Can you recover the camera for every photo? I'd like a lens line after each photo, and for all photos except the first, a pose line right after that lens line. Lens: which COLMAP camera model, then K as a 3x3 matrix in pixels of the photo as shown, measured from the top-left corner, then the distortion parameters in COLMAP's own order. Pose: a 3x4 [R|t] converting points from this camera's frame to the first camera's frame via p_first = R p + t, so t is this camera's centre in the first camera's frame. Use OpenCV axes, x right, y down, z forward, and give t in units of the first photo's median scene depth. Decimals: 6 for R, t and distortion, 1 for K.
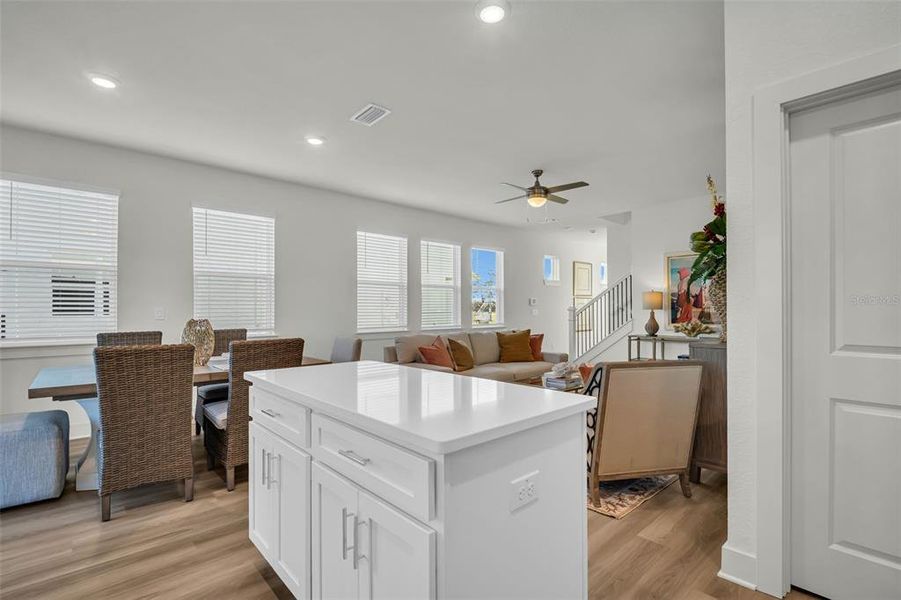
lens RADIAL K [[418.3, 0, 449.7], [0, 418.3, 304.3], [0, 0, 1]] dist [-0.001667, -0.000386]
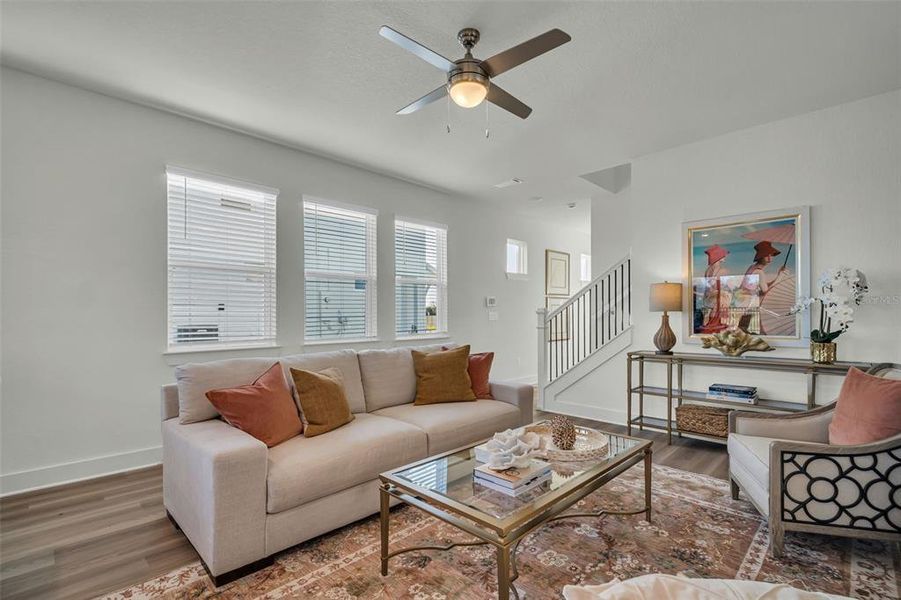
lens RADIAL K [[418.3, 0, 467.8], [0, 418.3, 314.2], [0, 0, 1]] dist [-0.001667, -0.000386]
pose [[0.995436, -0.000295, 0.095429, 0.129765], [-0.000877, 0.999925, 0.012231, 0.009249], [-0.095426, -0.012259, 0.995361, 0.404402]]
